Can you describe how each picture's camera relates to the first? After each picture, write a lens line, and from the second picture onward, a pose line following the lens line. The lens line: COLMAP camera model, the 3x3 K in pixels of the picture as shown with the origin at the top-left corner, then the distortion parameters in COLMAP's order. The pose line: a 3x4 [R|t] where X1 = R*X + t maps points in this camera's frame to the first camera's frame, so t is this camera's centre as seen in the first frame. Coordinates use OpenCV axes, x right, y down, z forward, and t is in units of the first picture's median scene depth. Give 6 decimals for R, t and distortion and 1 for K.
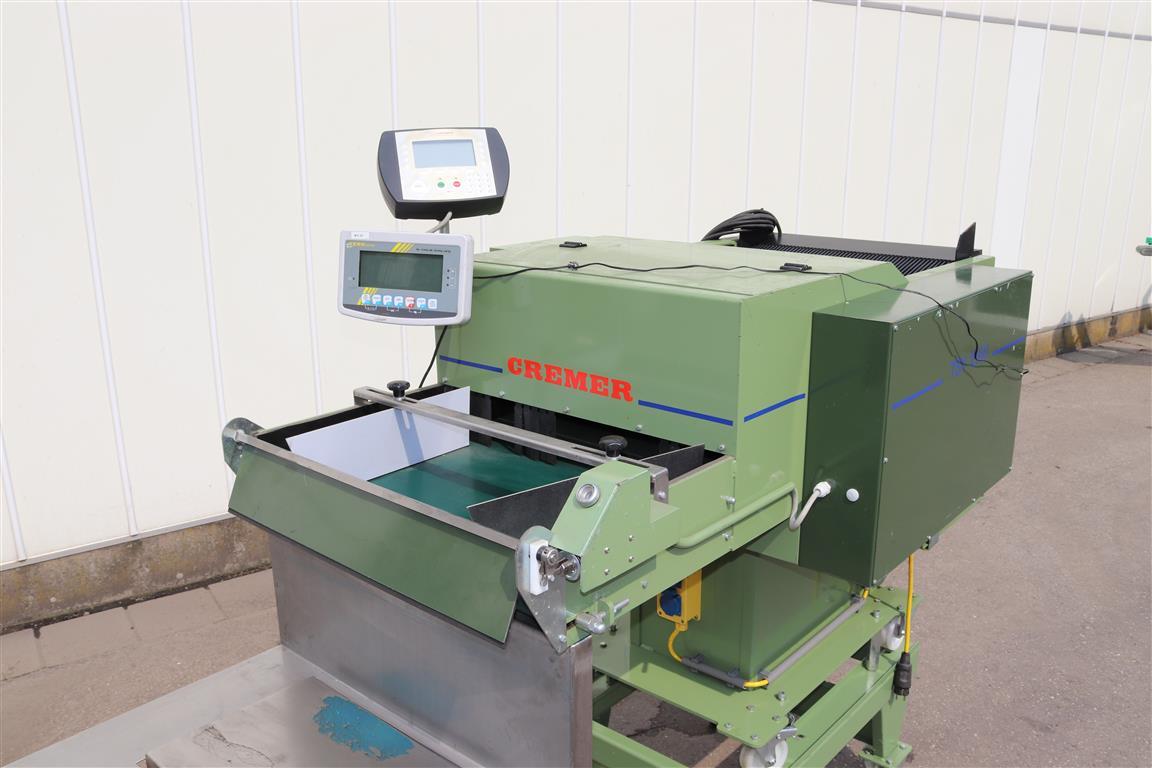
lens RADIAL K [[963.3, 0, 580.2], [0, 963.3, 388.5], [0, 0, 1]] dist [-0.158930, 0.129956]
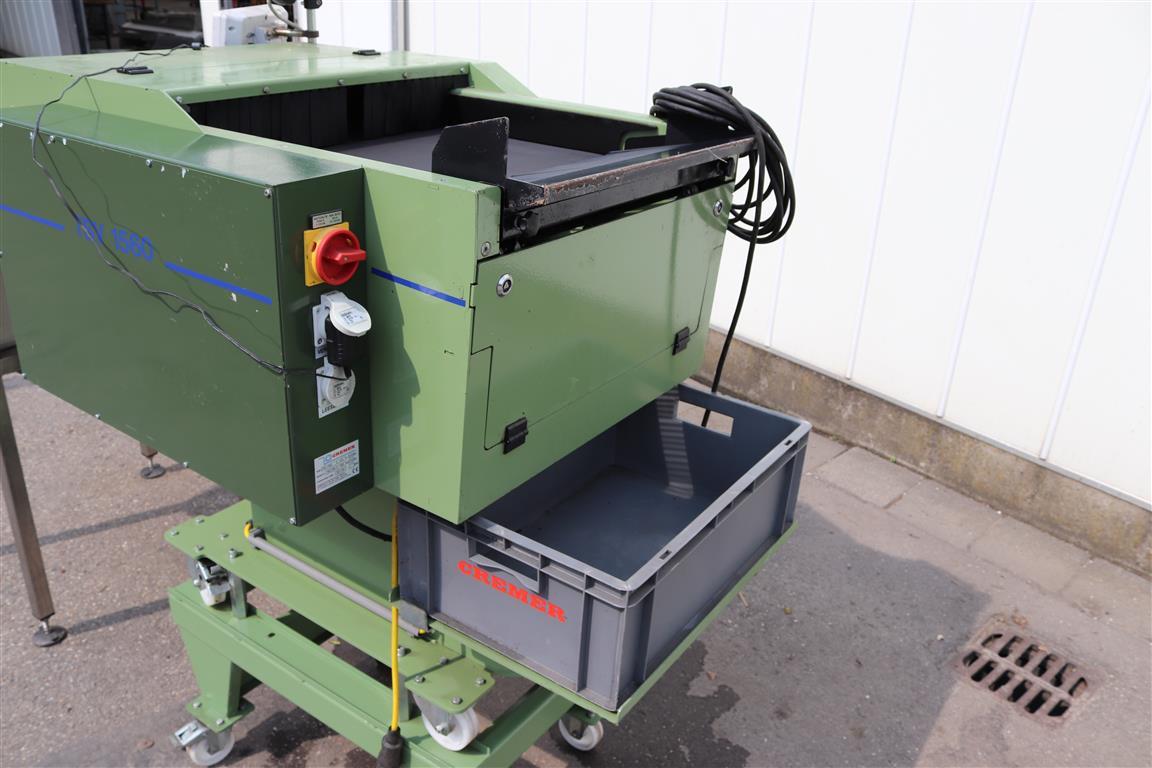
lens RADIAL K [[963.3, 0, 580.2], [0, 963.3, 388.5], [0, 0, 1]] dist [-0.158930, 0.129956]
pose [[0.121039, 0.429602, -0.894870, 1.184250], [-0.321056, 0.869986, 0.374230, -0.323608], [0.939294, 0.242007, 0.243229, 1.217486]]
